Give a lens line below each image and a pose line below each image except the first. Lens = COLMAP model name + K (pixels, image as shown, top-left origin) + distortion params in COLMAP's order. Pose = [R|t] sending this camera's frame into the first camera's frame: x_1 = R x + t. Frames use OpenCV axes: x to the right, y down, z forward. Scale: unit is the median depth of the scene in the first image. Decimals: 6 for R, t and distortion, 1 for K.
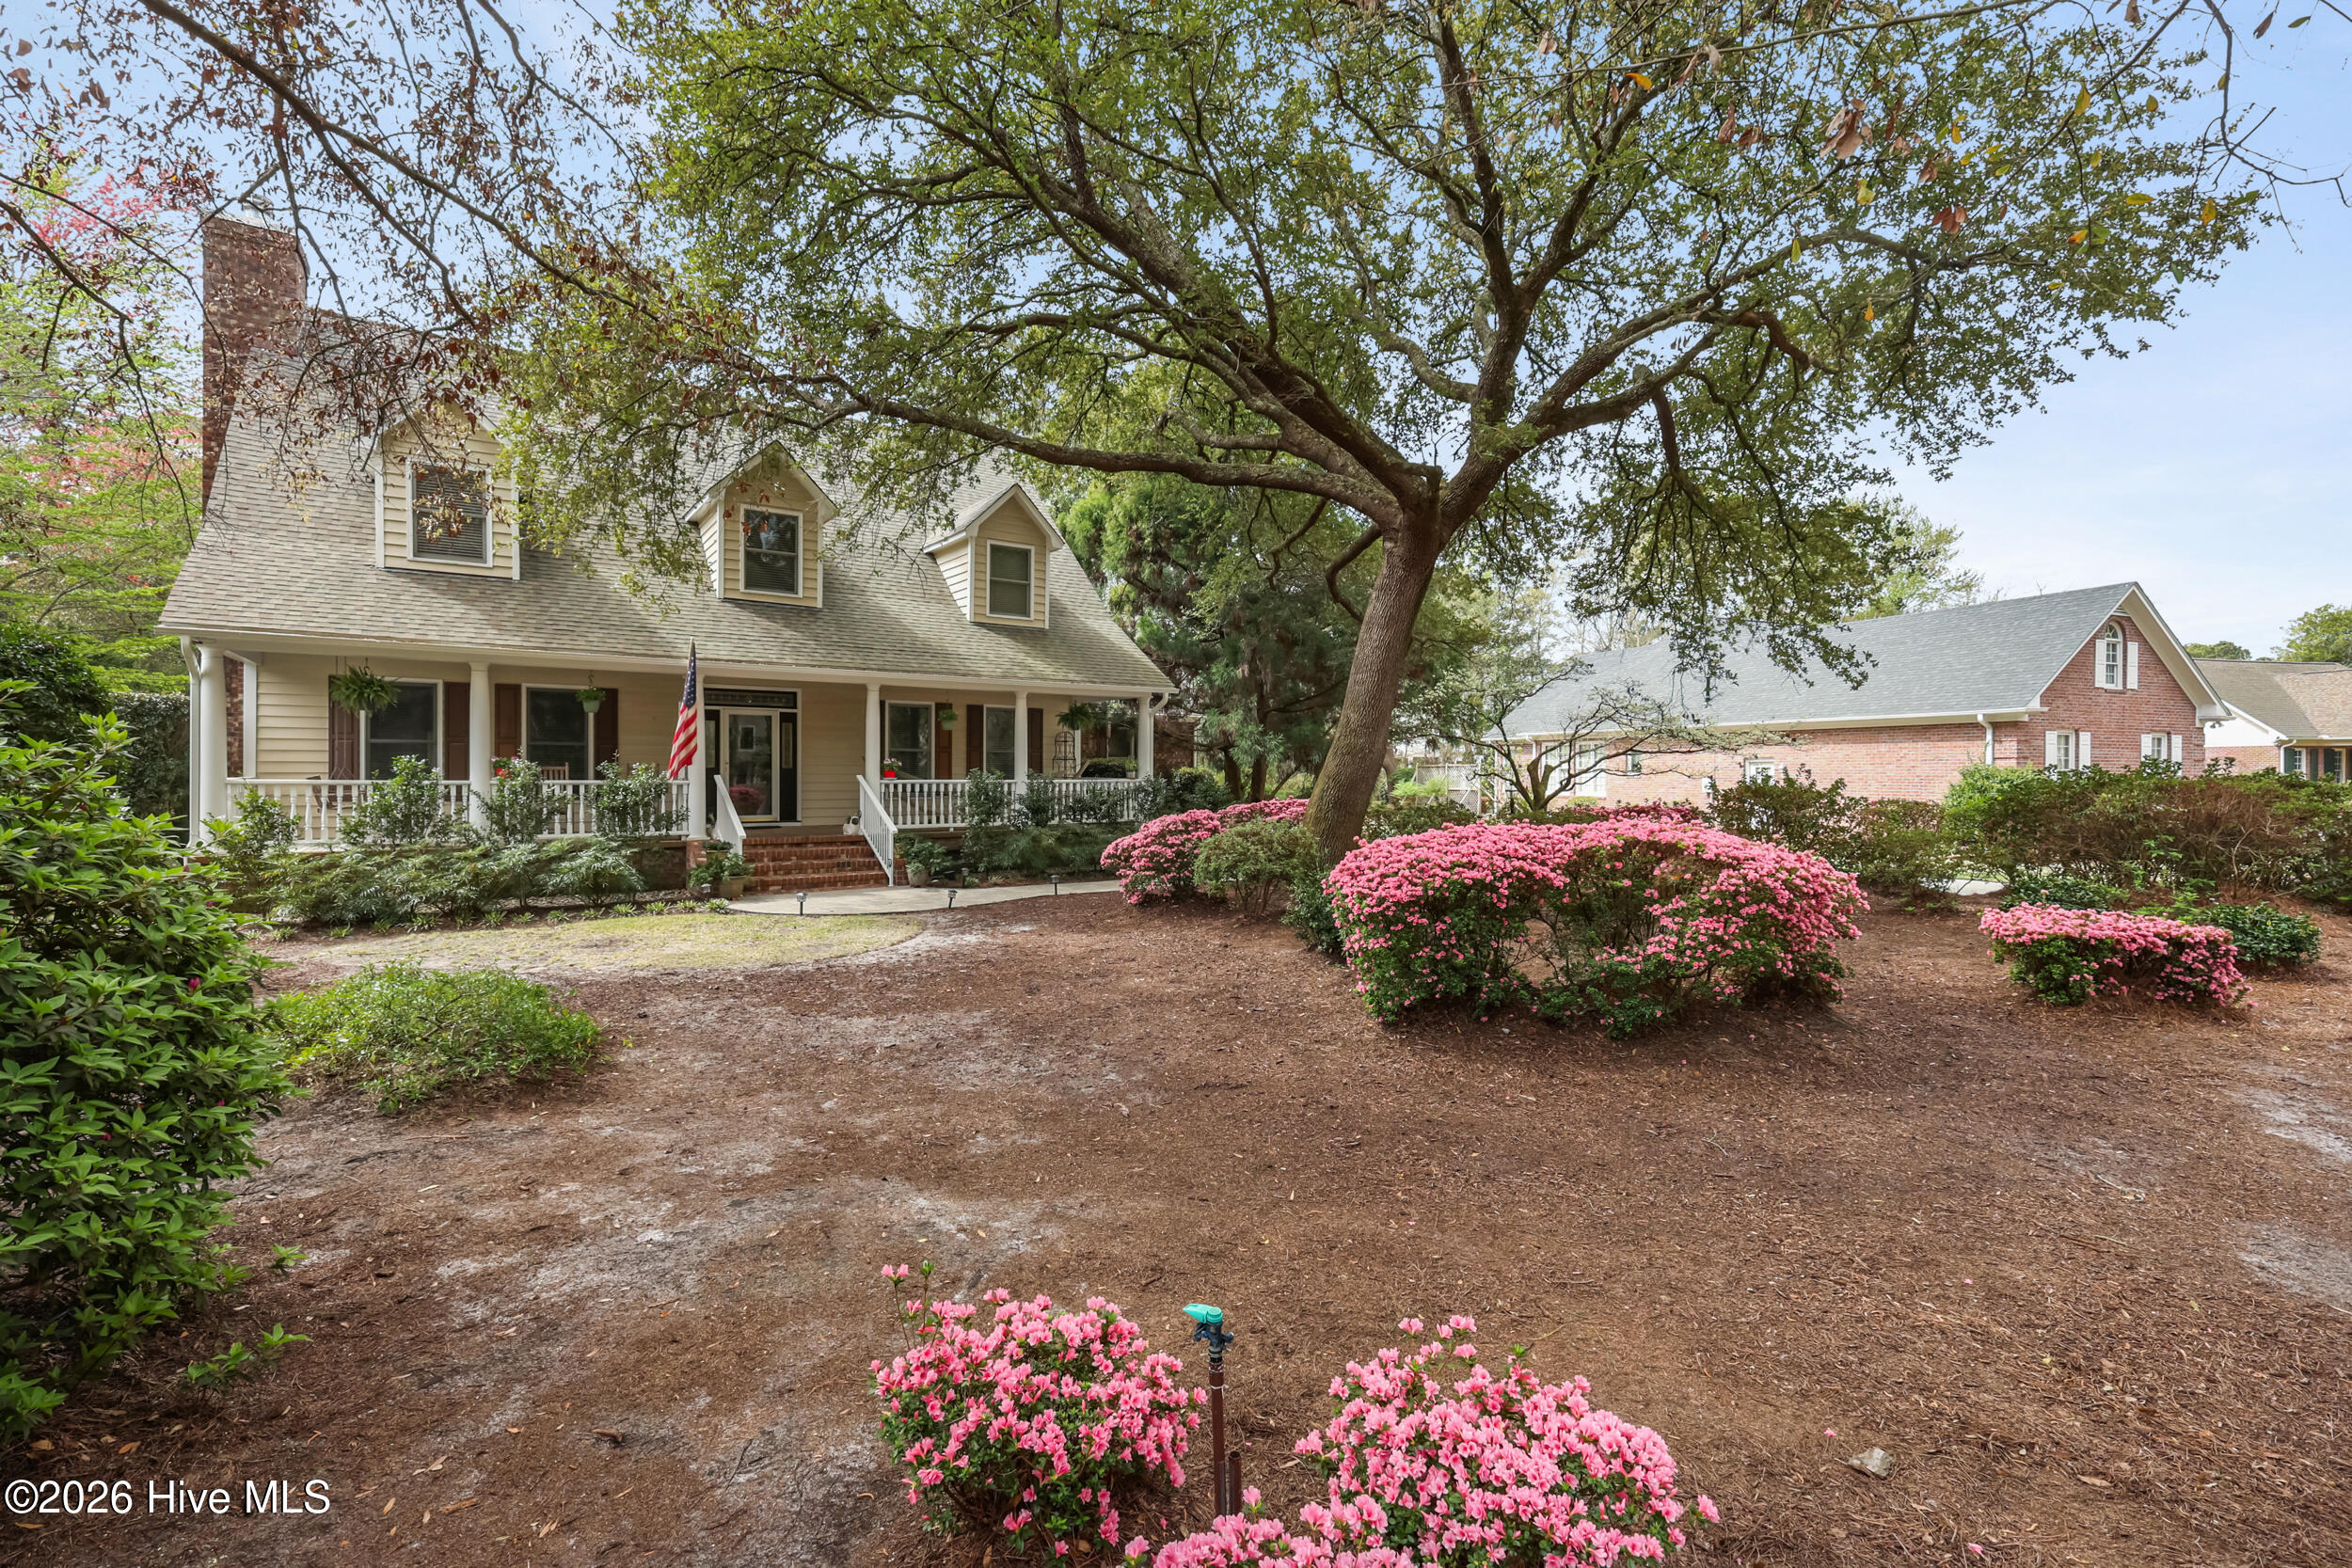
lens RADIAL K [[1127.7, 0, 1176.0], [0, 1127.7, 784.0], [0, 0, 1]] dist [0.000207, 0.000026]
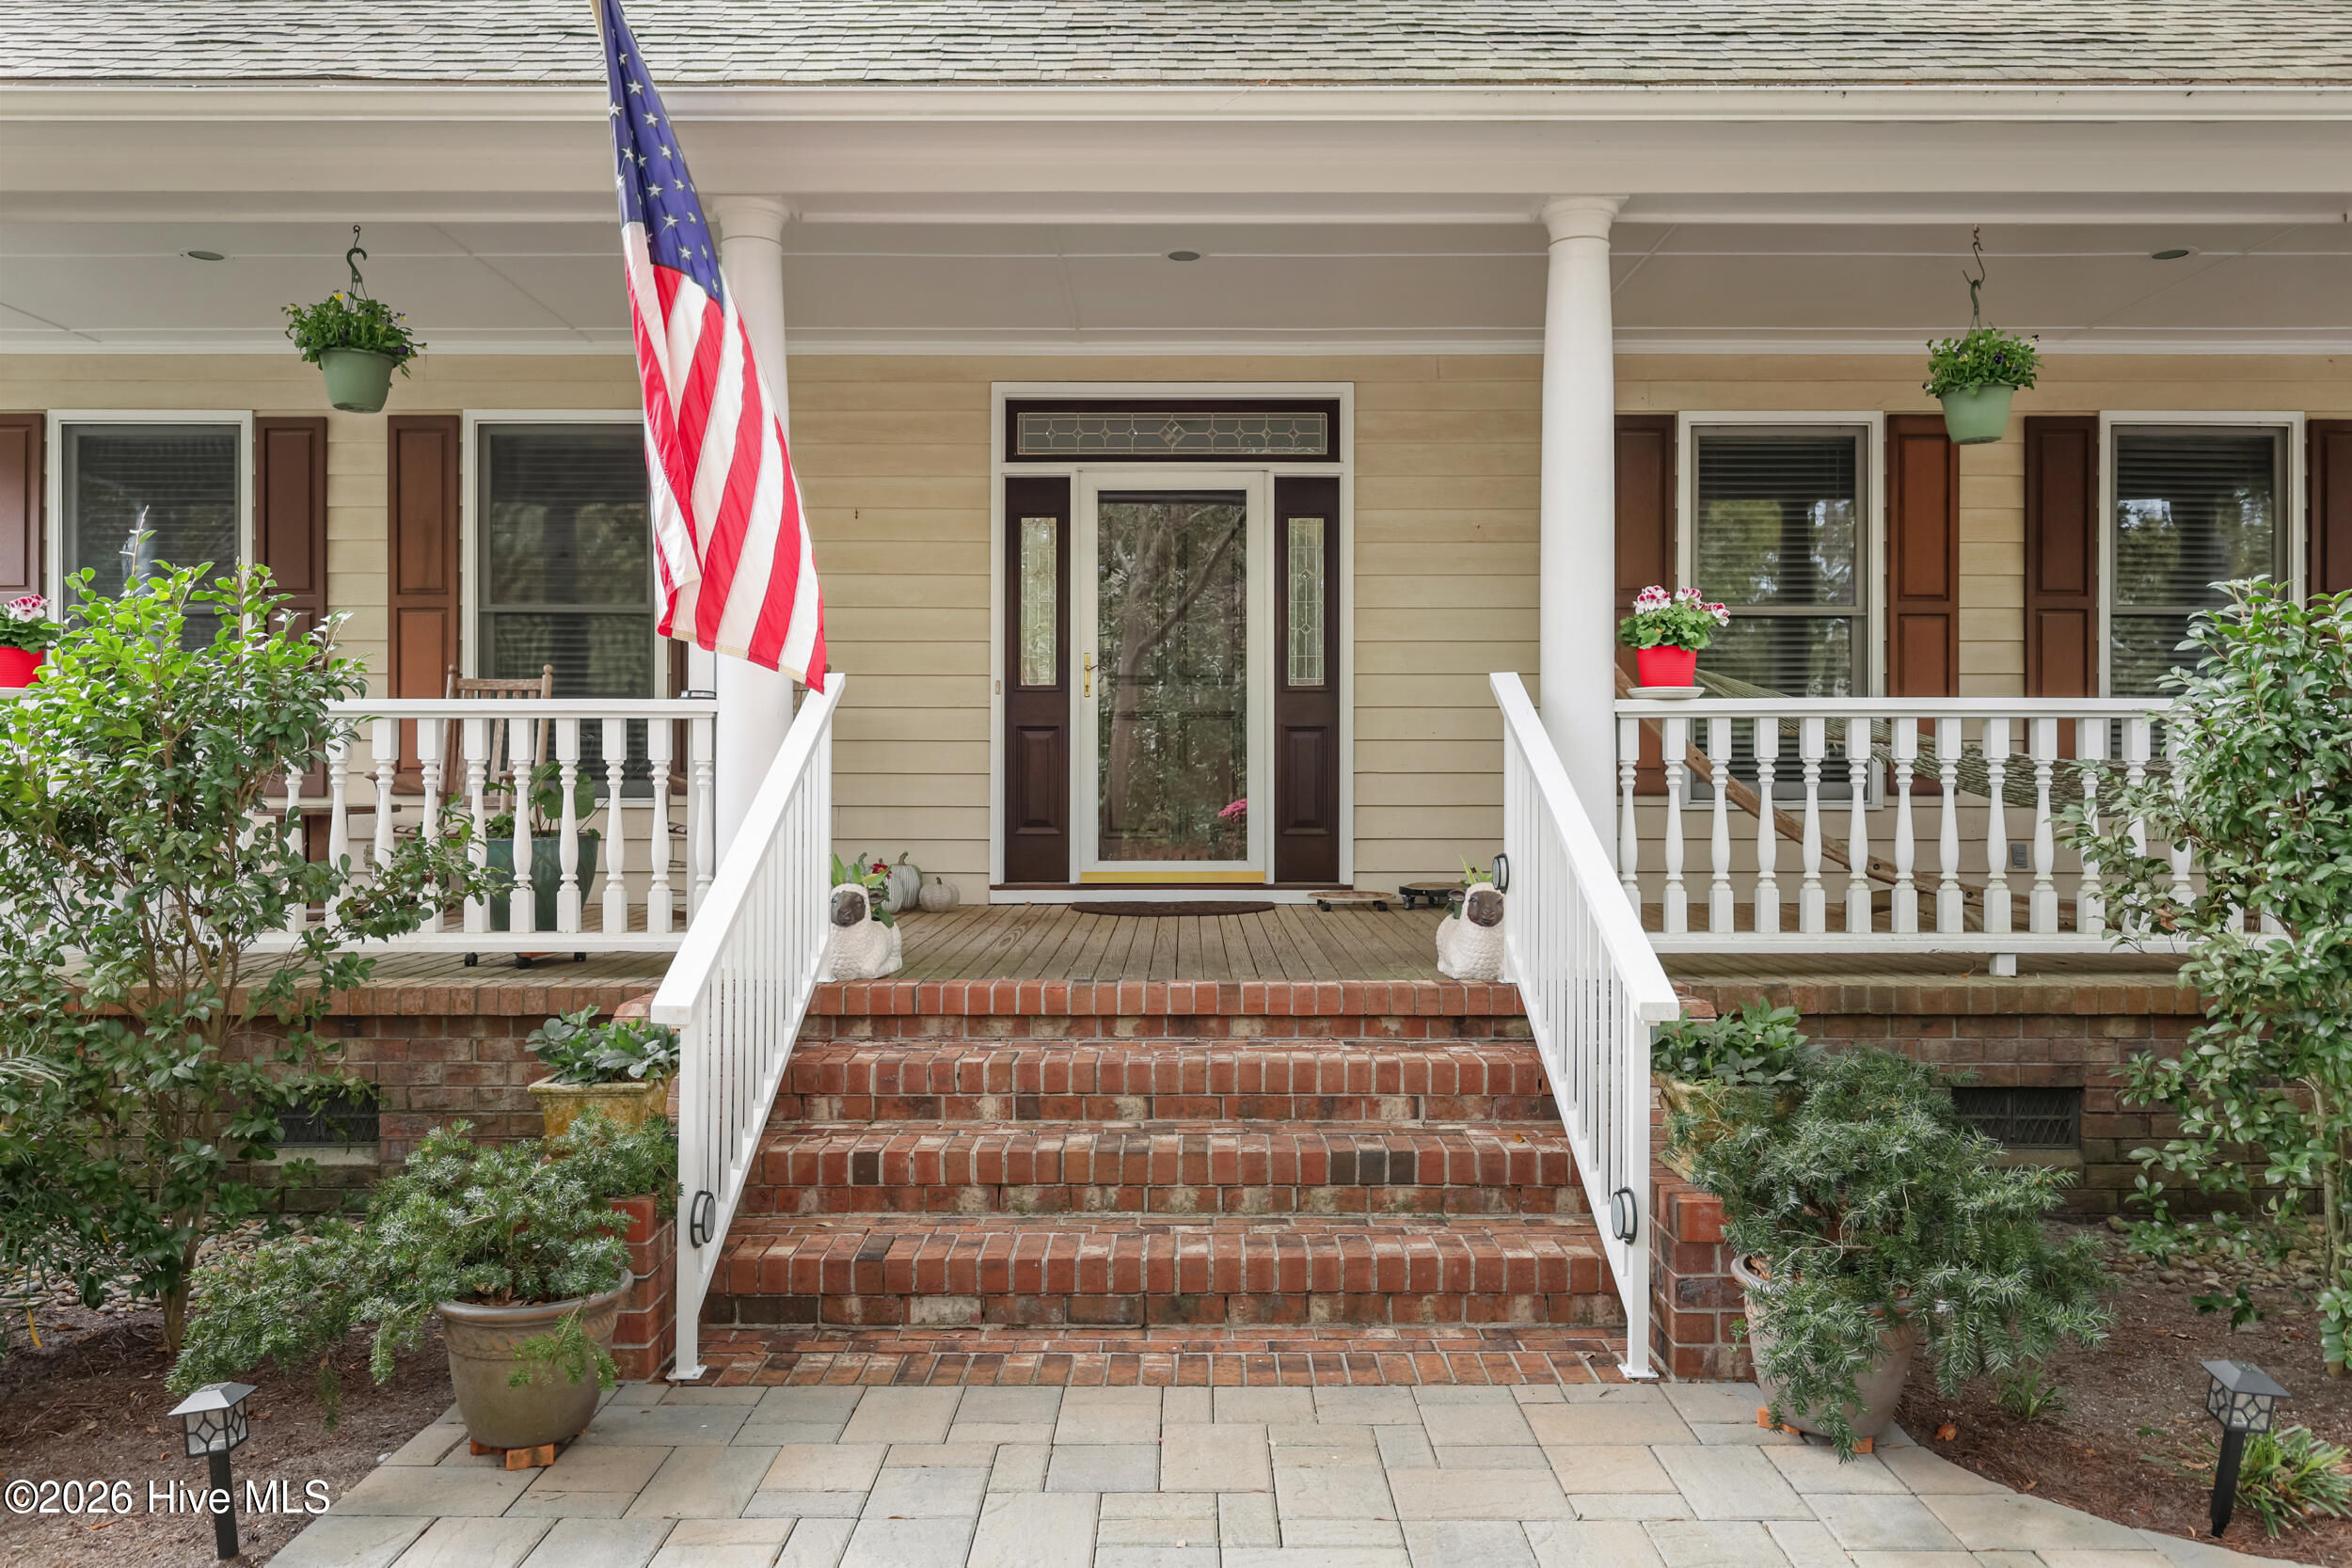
lens RADIAL K [[1672.4, 0, 1176.0], [0, 1672.4, 784.0], [0, 0, 1]] dist [-0.003454, -0.000753]
pose [[0.835622, -0.001255, -0.549303, -0.166980], [-0.000246, 0.999996, -0.002658, 0.012129], [0.549304, 0.002357, 0.835619, 0.718004]]
